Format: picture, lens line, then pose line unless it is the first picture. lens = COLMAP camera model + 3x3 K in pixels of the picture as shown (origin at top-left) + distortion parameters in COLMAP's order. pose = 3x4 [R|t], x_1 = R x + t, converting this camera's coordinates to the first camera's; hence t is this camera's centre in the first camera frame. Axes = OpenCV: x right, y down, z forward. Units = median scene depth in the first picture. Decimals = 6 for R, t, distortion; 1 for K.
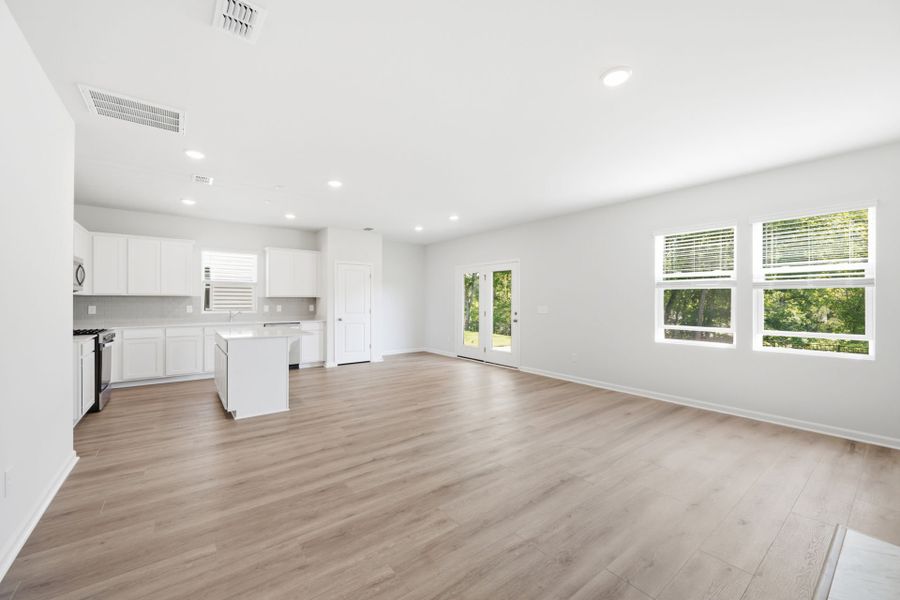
lens RADIAL K [[356.0, 0, 448.6], [0, 356.0, 298.6], [0, 0, 1]] dist [0.000095, 0.000161]
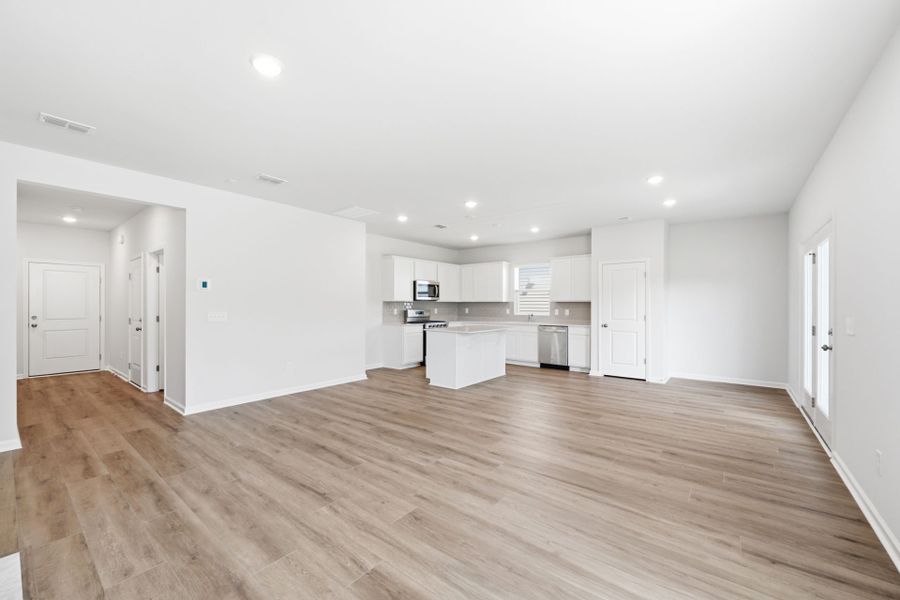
lens RADIAL K [[356.0, 0, 452.2], [0, 356.0, 307.7], [0, 0, 1]] dist [0.000095, 0.000161]
pose [[0.248078, 0.005146, -0.968726, 0.933869], [0.006326, 0.999956, 0.006932, 0.008008], [0.968719, -0.007848, 0.248034, 0.776750]]
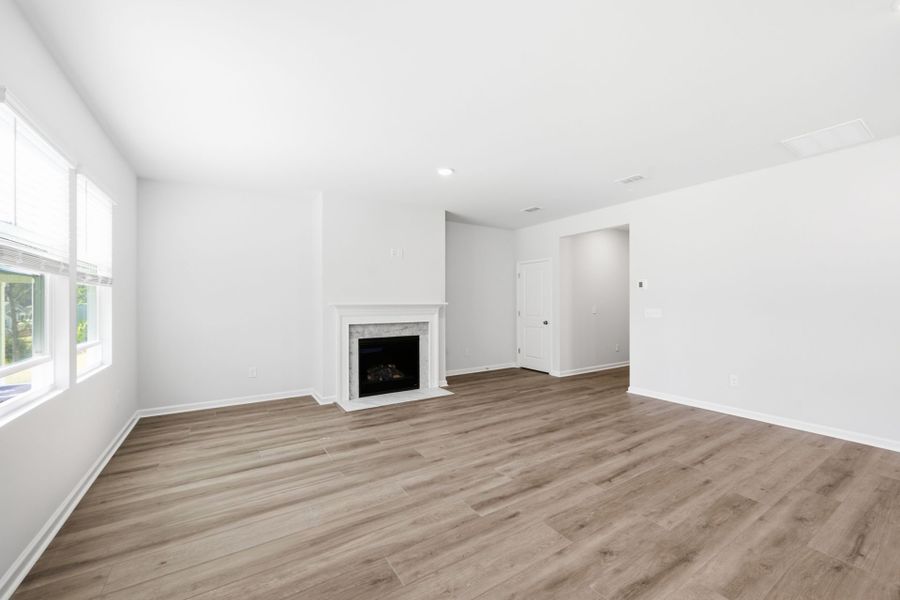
lens RADIAL K [[356.0, 0, 452.8], [0, 356.0, 305.4], [0, 0, 1]] dist [0.000095, 0.000161]
pose [[-0.996972, -0.001232, 0.077753, 0.187404], [-0.001091, 0.999998, 0.001848, 0.012921], [-0.077755, 0.001758, -0.996971, 1.679587]]
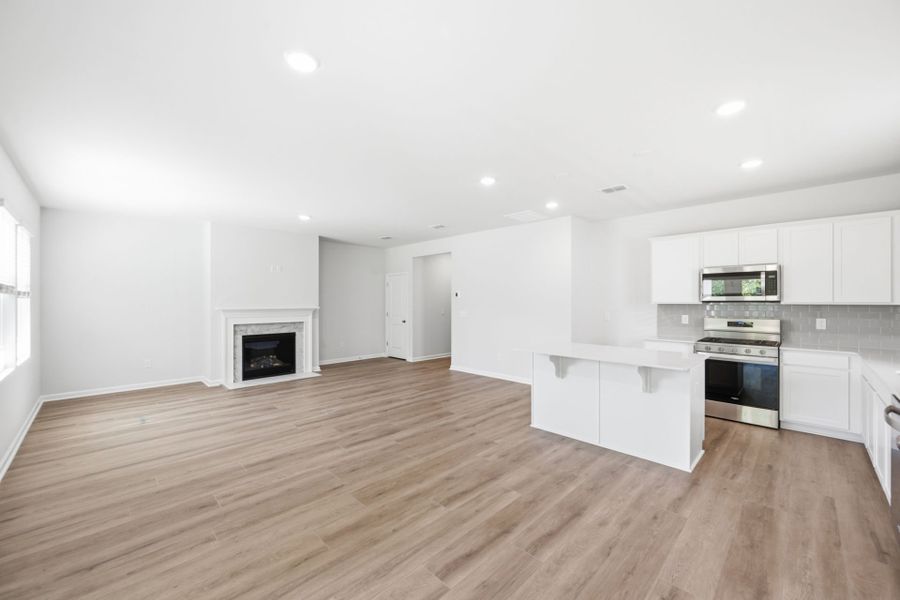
lens RADIAL K [[356.0, 0, 453.1], [0, 356.0, 302.2], [0, 0, 1]] dist [0.000095, 0.000161]
pose [[-0.990599, -0.001826, -0.136785, -0.130524], [-0.001392, 0.999994, -0.003270, -0.016029], [0.136790, -0.003049, -0.990595, 2.223728]]
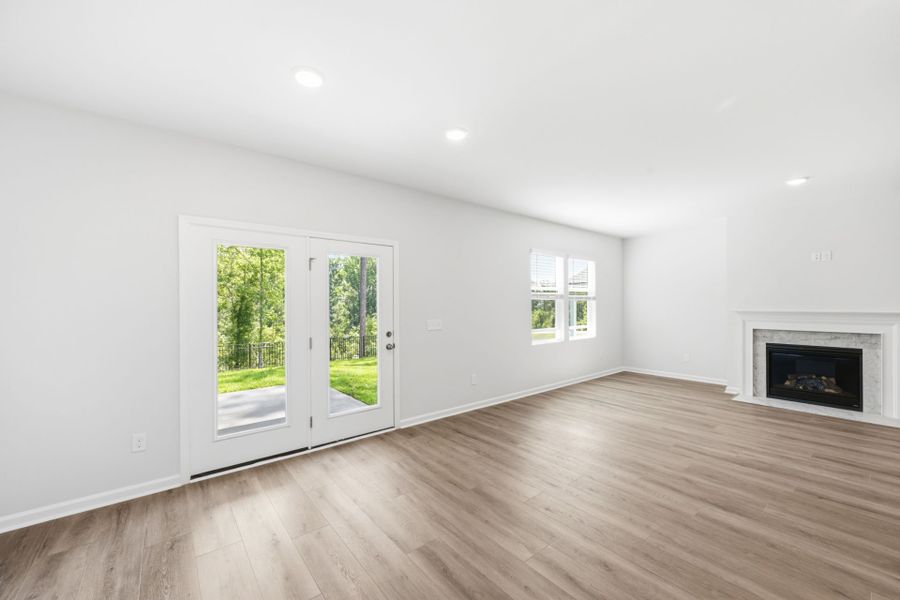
lens RADIAL K [[356.0, 0, 450.7], [0, 356.0, 304.7], [0, 0, 1]] dist [0.000095, 0.000161]
pose [[-0.032138, -0.004396, 0.999474, -0.740919], [-0.000423, 0.999990, 0.004385, -0.019126], [-0.999483, -0.000282, -0.032140, 1.698741]]
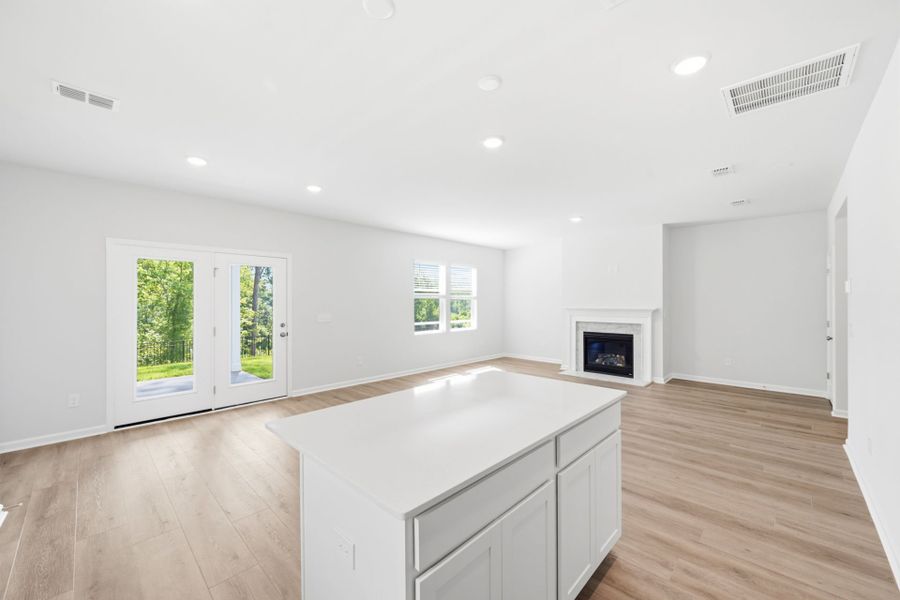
lens RADIAL K [[356.0, 0, 451.9], [0, 356.0, 300.9], [0, 0, 1]] dist [0.000095, 0.000161]
pose [[-0.150262, 0.000331, 0.988646, -1.165644], [-0.004092, 0.999991, -0.000957, -0.022025], [-0.988638, -0.004189, -0.150260, 1.395565]]
